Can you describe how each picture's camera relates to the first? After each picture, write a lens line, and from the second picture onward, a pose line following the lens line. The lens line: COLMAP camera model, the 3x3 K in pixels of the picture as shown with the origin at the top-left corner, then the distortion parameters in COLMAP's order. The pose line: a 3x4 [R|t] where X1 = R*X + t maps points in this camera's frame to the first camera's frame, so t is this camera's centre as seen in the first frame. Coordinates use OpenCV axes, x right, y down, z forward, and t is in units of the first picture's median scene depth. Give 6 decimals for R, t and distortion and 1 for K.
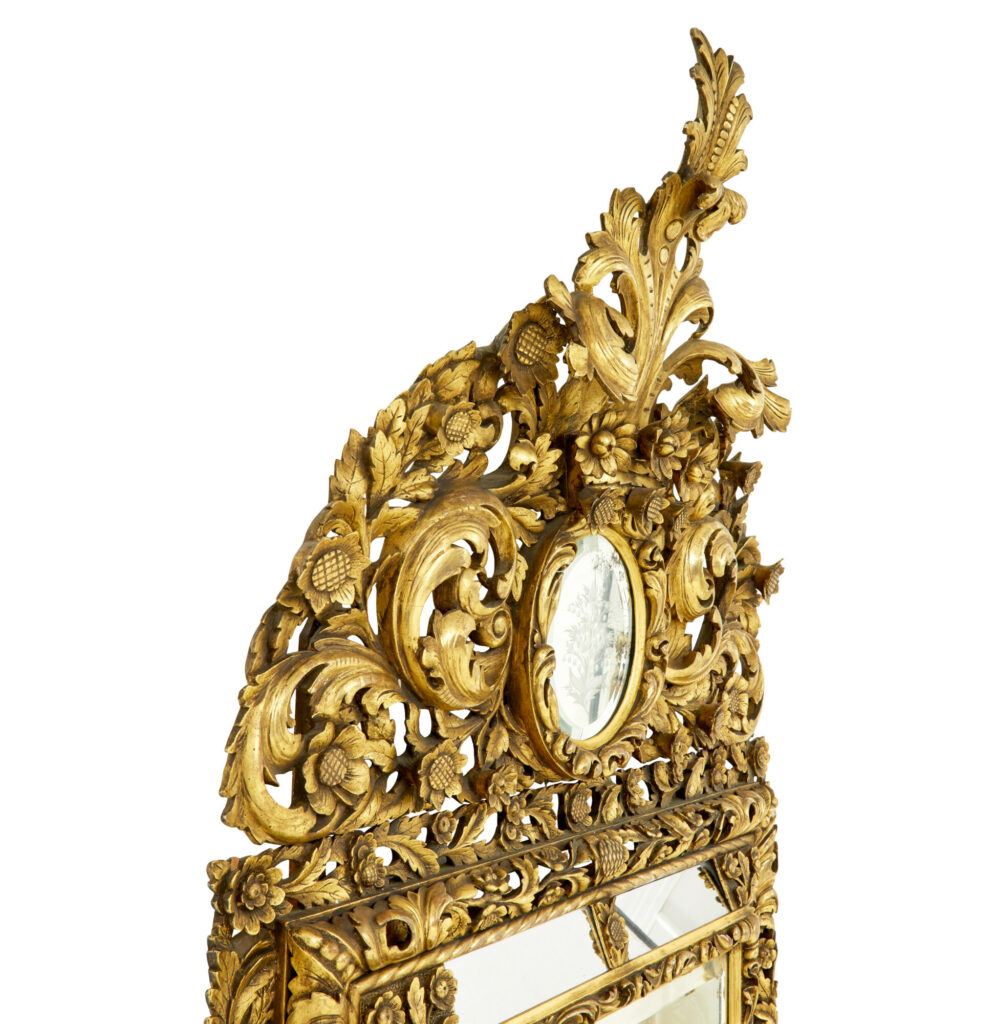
lens RADIAL K [[1178.5, 0, 499.1], [0, 1178.5, 512.8], [0, 0, 1]] dist [0.068923, 0.000000]
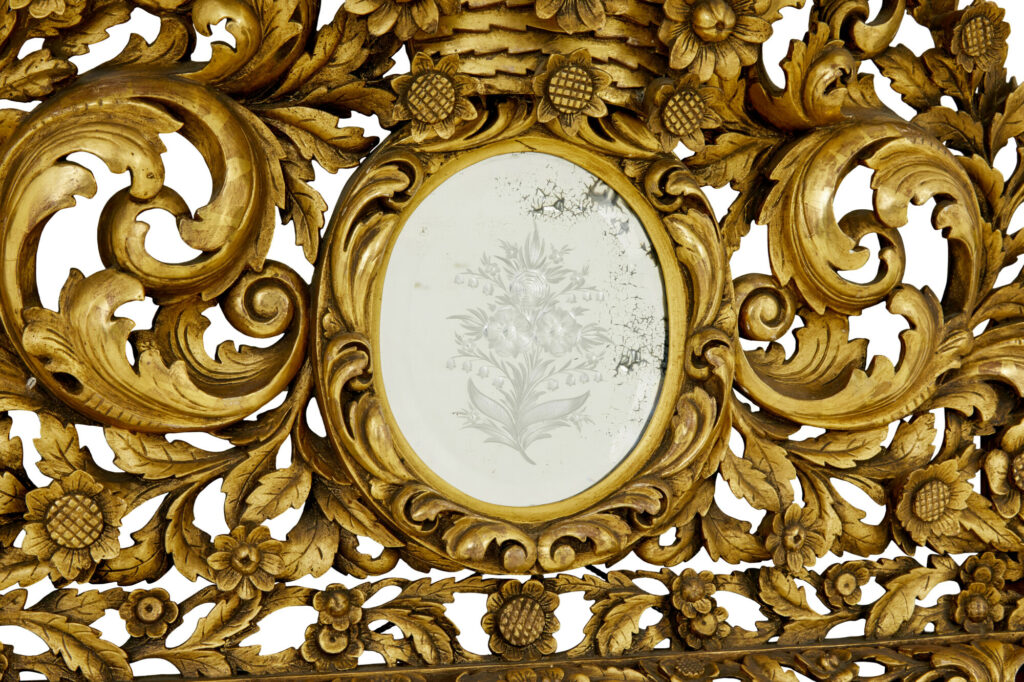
lens RADIAL K [[1501.2, 0, 511.1], [0, 1501.2, 343.2], [0, 0, 1]] dist [-0.043703, 0.000000]
pose [[0.798773, -0.031548, -0.600805, 0.526271], [0.047537, 0.998812, 0.010753, 0.106153], [0.599752, -0.037150, 0.799323, 0.420219]]
